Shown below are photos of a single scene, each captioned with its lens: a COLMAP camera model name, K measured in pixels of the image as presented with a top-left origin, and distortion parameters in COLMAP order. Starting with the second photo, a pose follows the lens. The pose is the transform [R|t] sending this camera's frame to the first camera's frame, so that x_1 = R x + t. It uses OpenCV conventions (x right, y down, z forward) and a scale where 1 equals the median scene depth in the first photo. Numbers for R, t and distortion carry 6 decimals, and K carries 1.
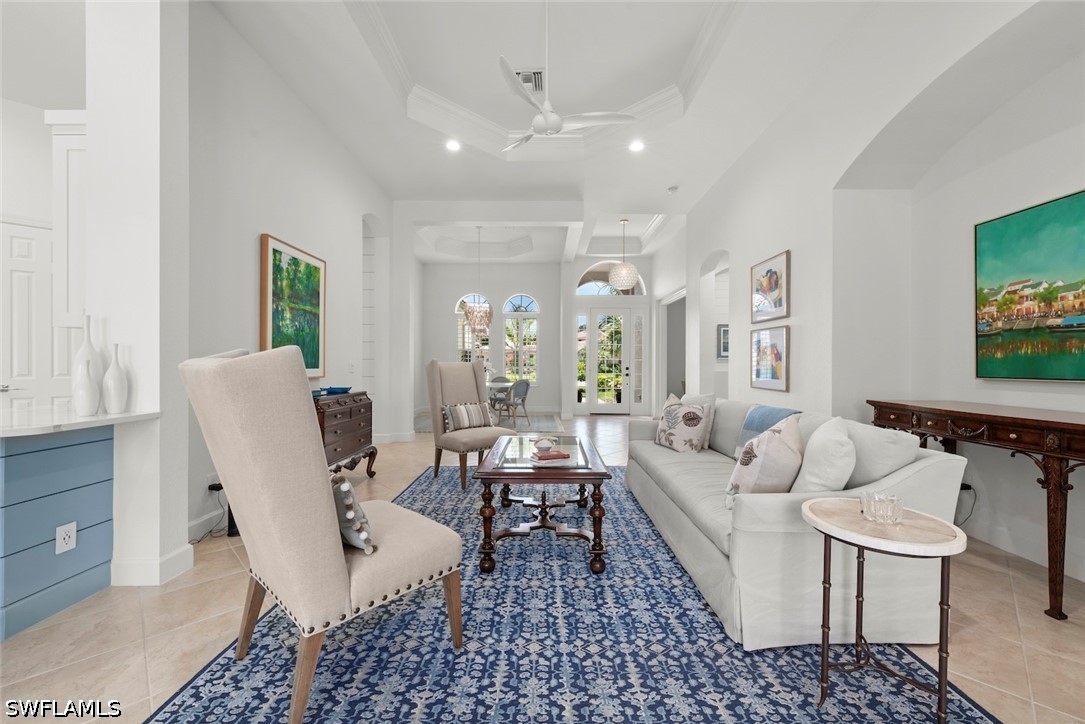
lens RADIAL K [[422.5, 0, 542.2], [0, 422.5, 365.2], [0, 0, 1]] dist [0.000318, -0.000277]
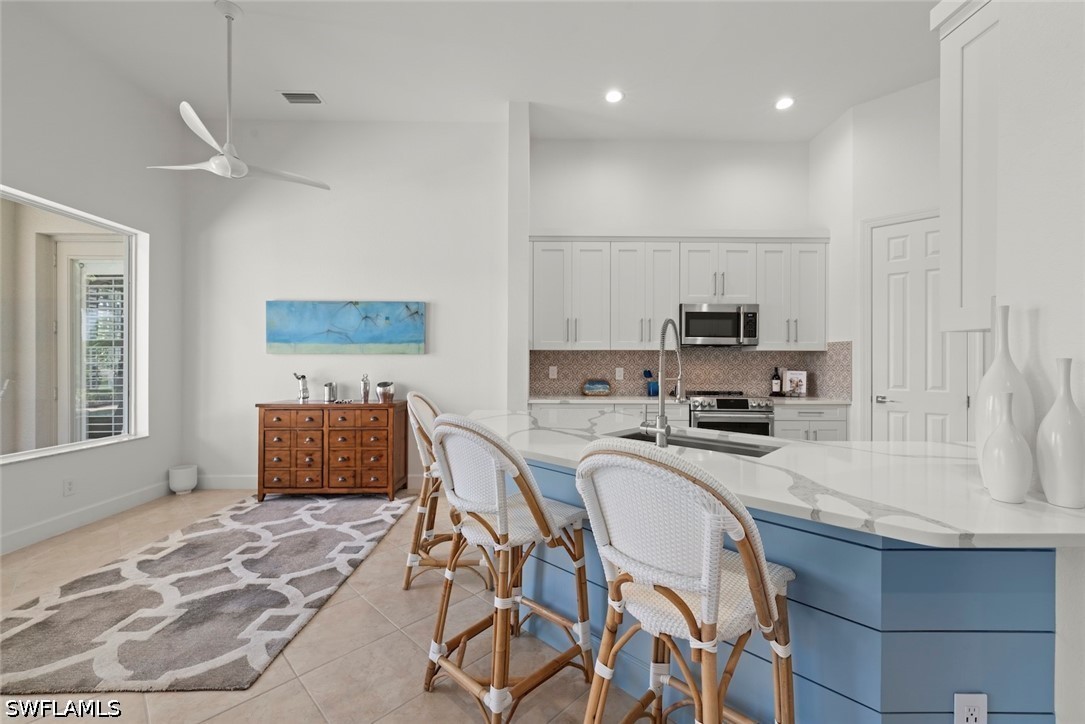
lens RADIAL K [[457.9, 0, 526.2], [0, 457.9, 361.3], [0, 0, 1]] dist [0.002948, -0.000173]
pose [[0.004852, -0.007957, -0.999957, -0.481864], [-0.008184, 0.999935, -0.007996, -0.037262], [0.999955, 0.008223, 0.004787, 0.380427]]
